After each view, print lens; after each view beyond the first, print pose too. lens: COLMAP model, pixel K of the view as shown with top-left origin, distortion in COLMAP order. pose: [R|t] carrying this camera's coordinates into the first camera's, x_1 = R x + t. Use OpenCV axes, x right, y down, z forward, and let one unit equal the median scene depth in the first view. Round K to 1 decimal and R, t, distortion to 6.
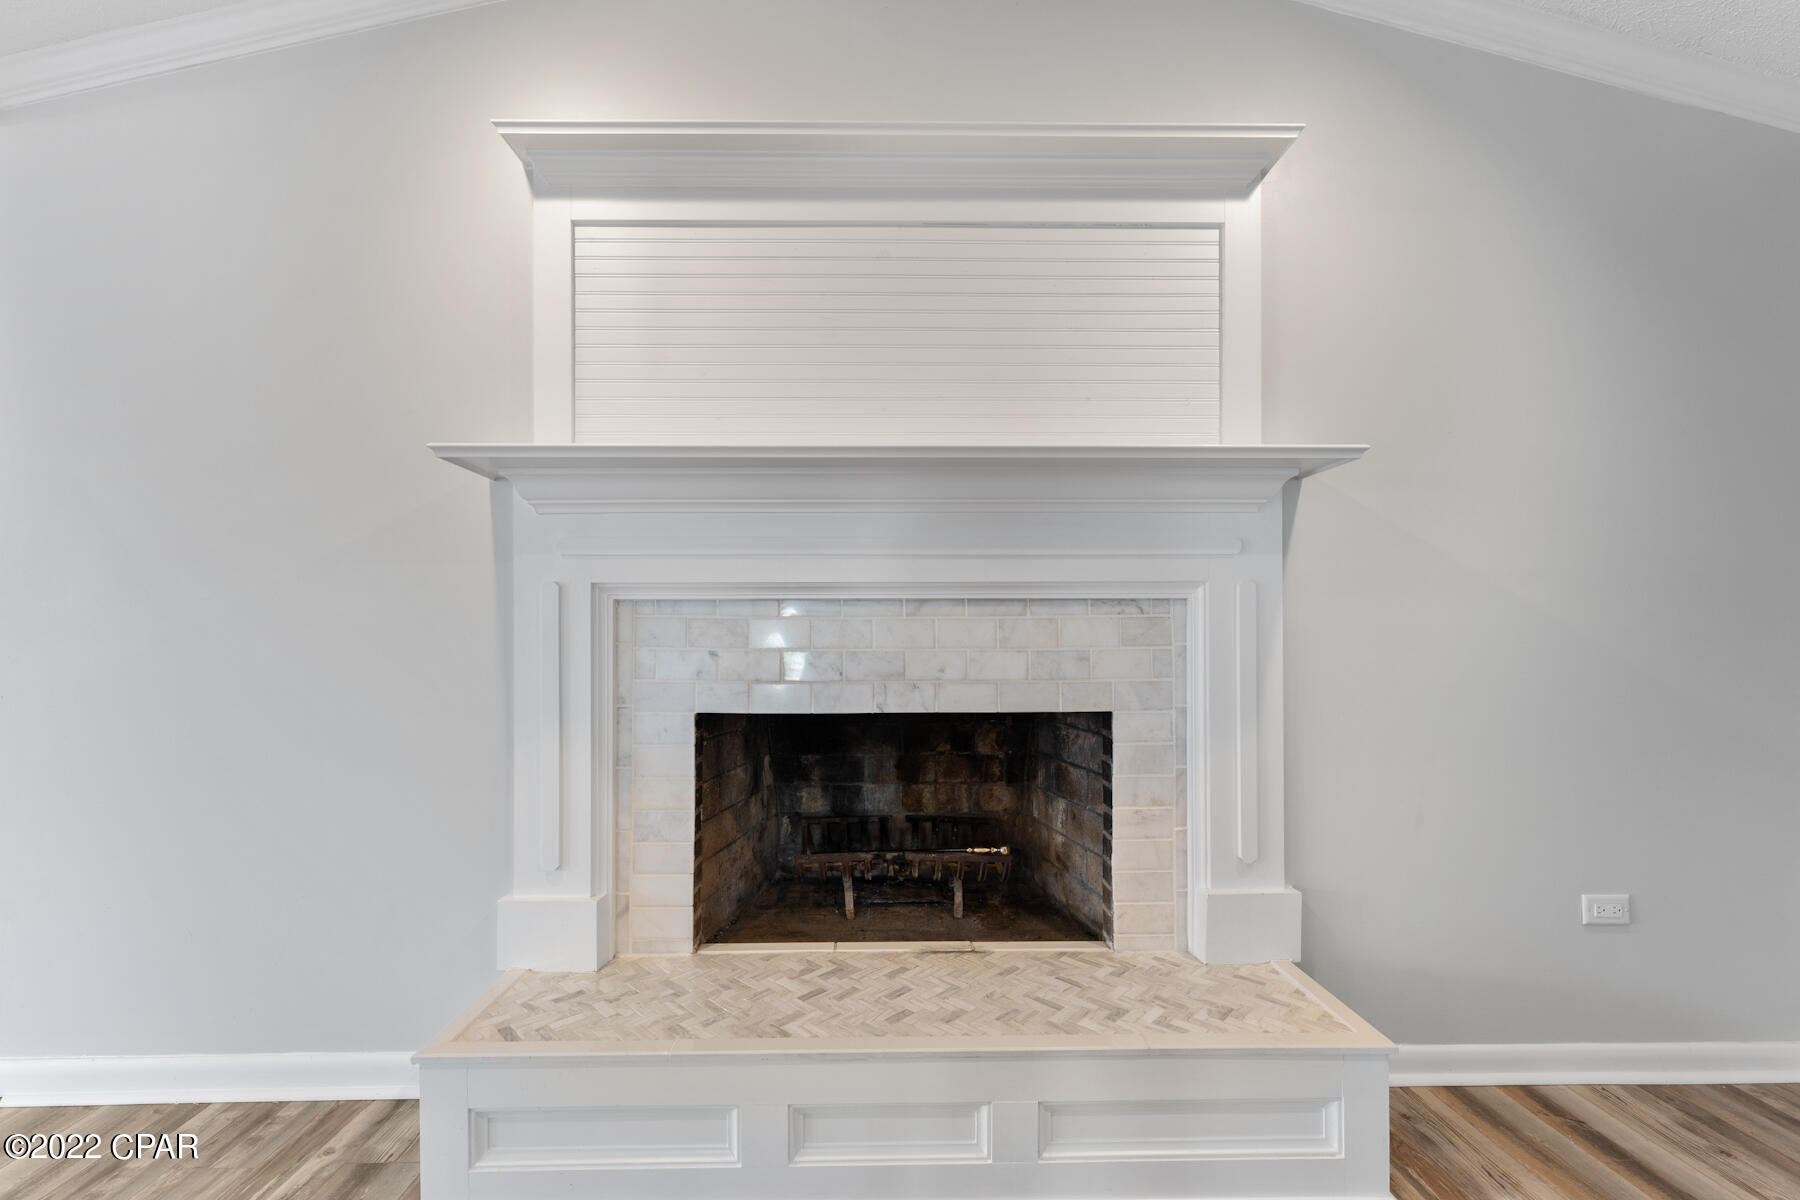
lens RADIAL K [[736.8, 0, 884.6], [0, 736.8, 636.4], [0, 0, 1]] dist [0.000456, -0.000369]
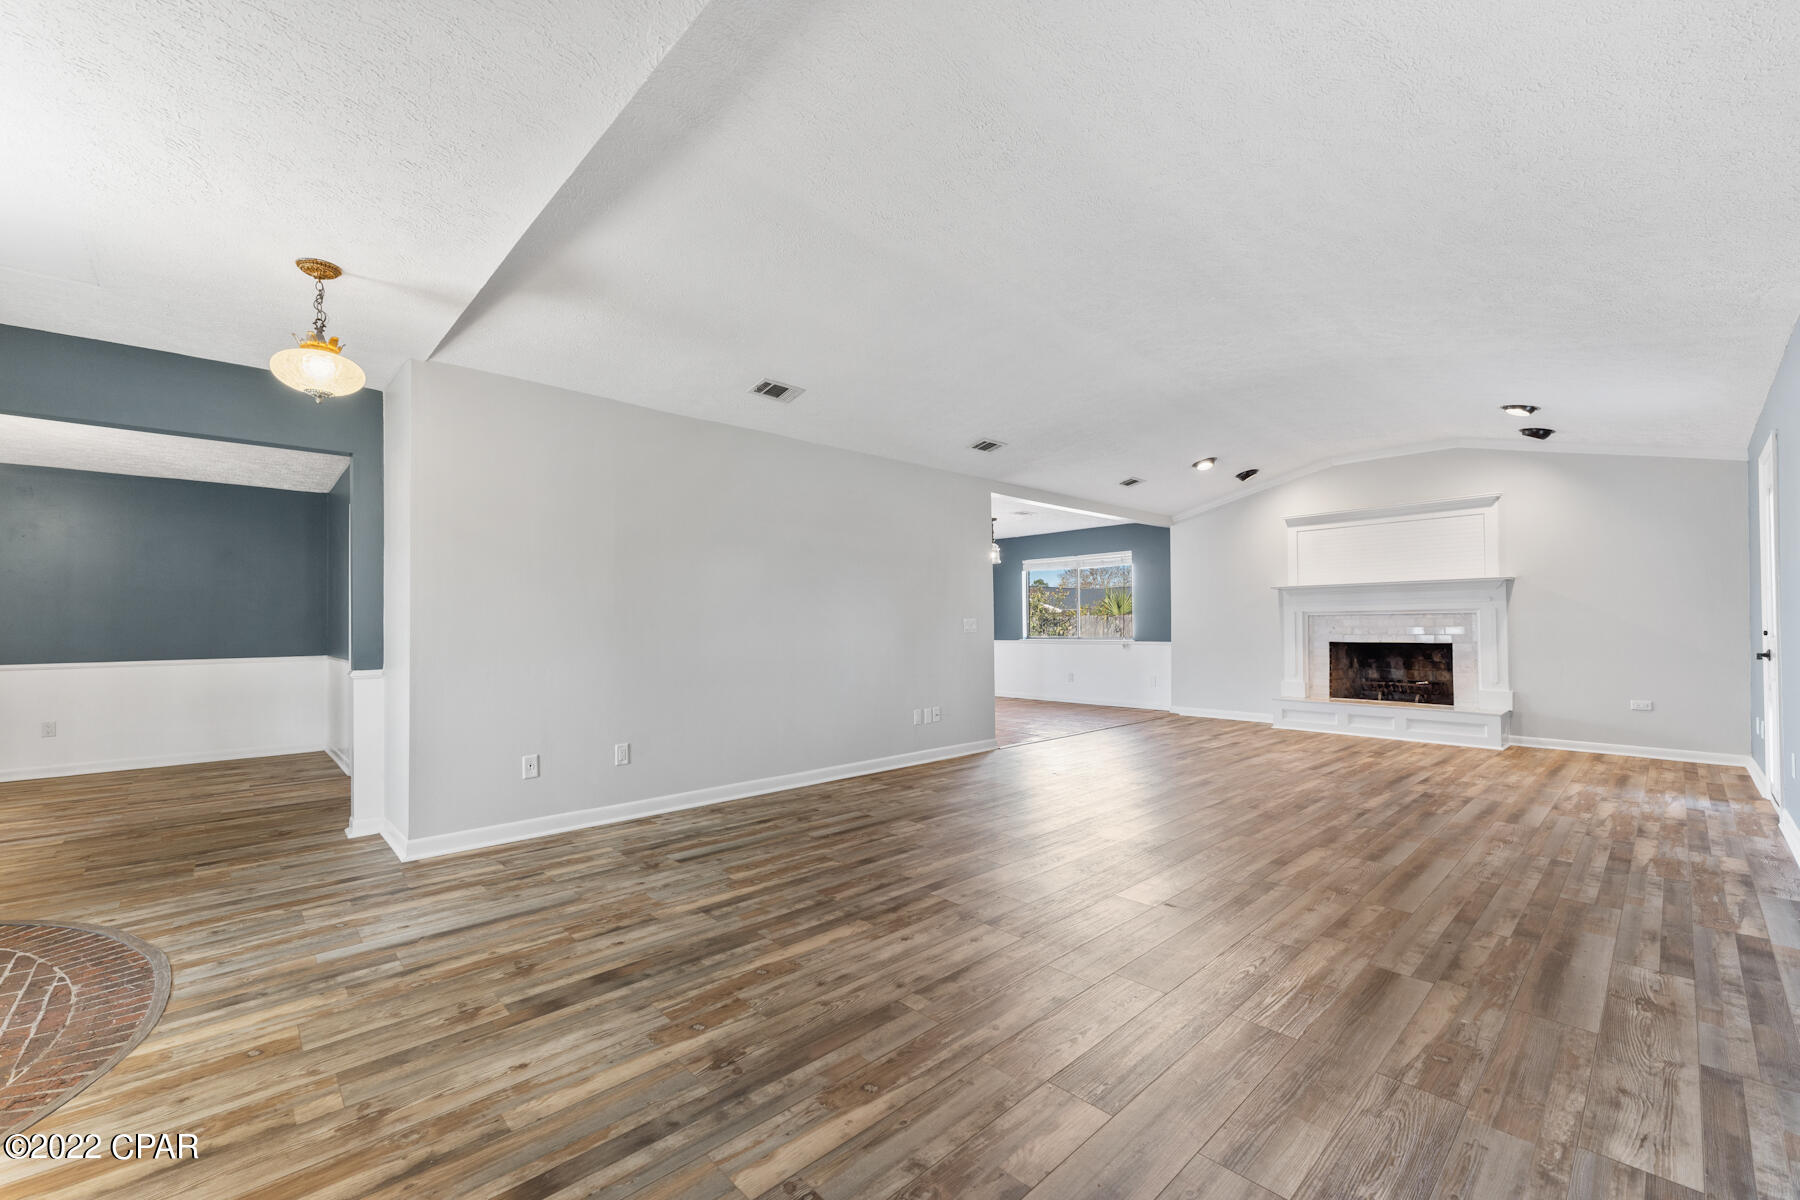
lens RADIAL K [[736.8, 0, 884.4], [0, 736.8, 605.6], [0, 0, 1]] dist [0.000456, -0.000369]
pose [[0.671585, -0.021524, -0.740615, 1.157965], [0.004827, 0.999684, -0.024676, -0.009671], [0.740912, 0.012997, 0.671477, -3.710308]]
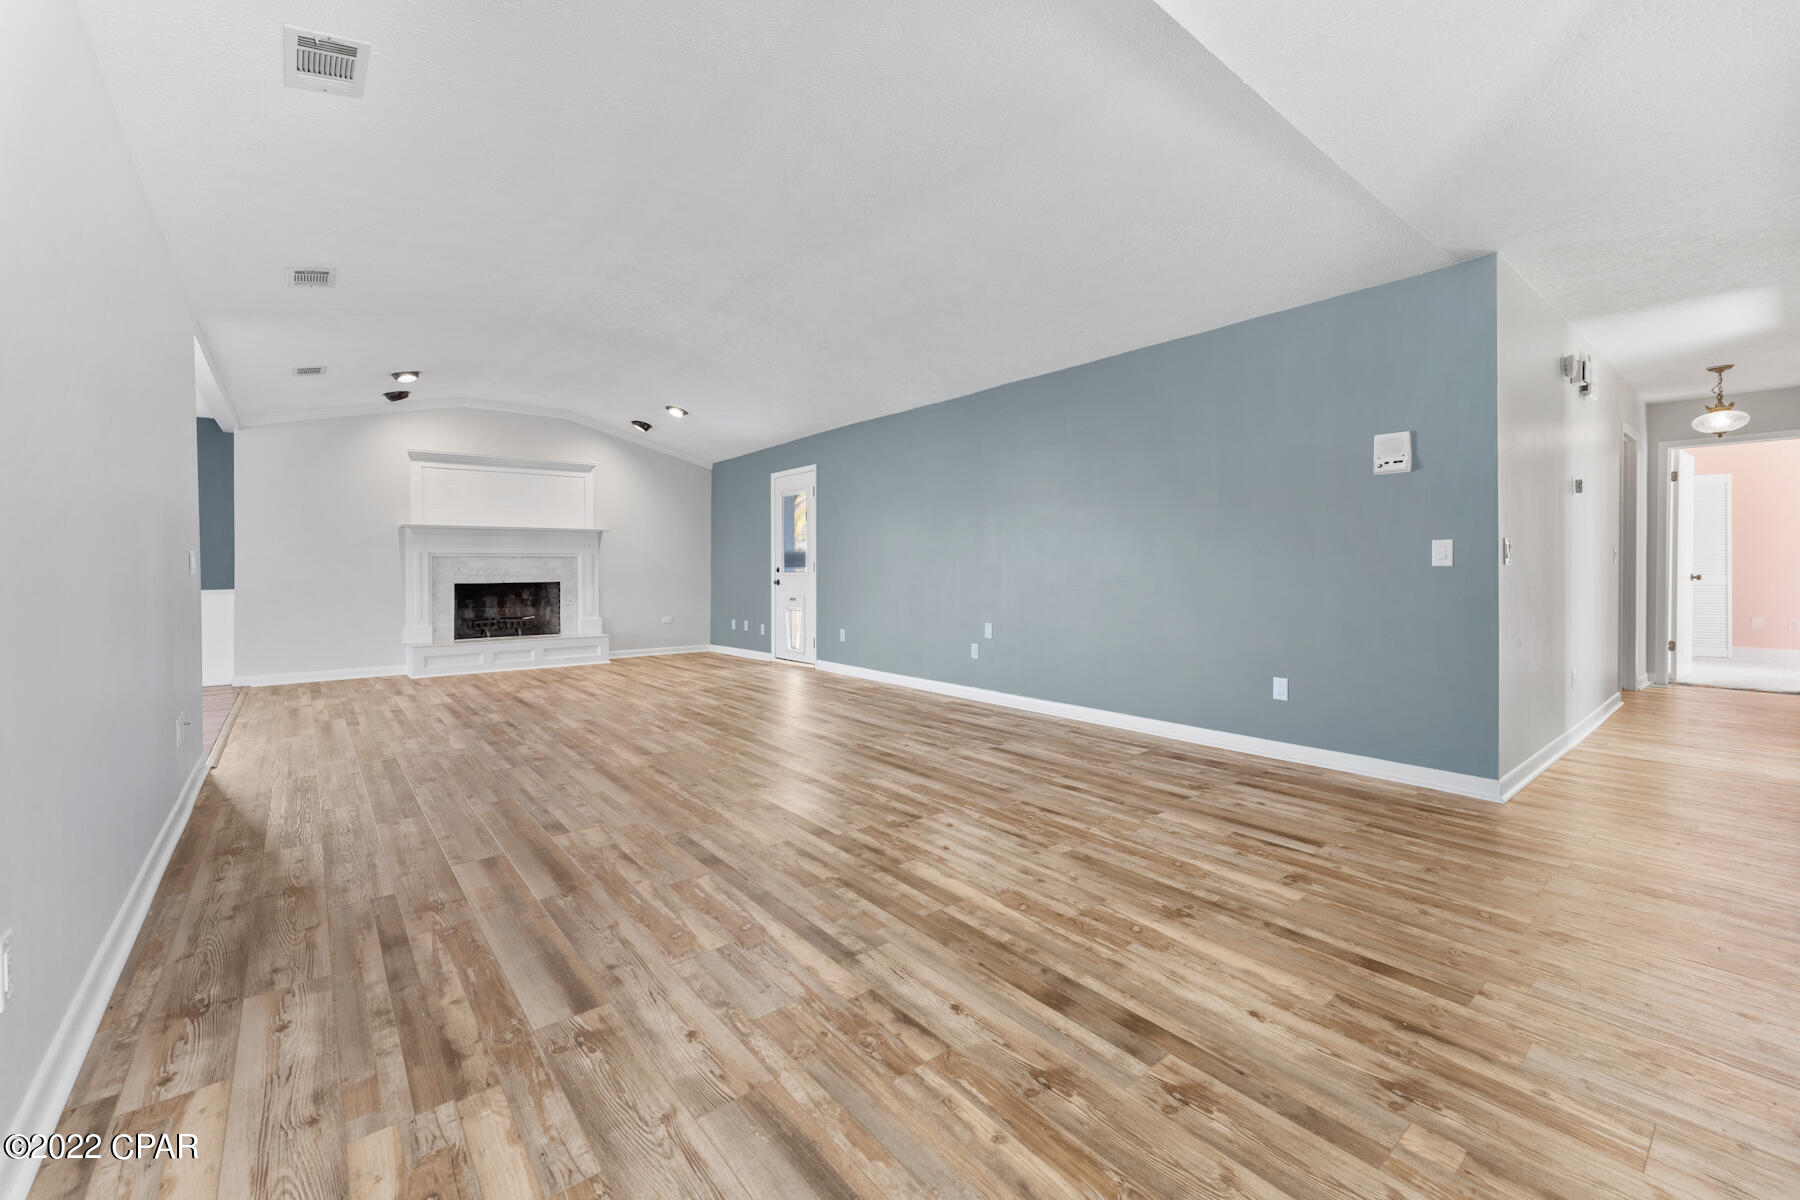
lens RADIAL K [[736.8, 0, 903.1], [0, 736.8, 584.9], [0, 0, 1]] dist [0.000456, -0.000369]
pose [[0.771769, -0.017244, 0.635669, -0.945280], [0.002016, 0.999694, 0.024672, 0.014461], [-0.635899, -0.017759, 0.771568, -3.832259]]
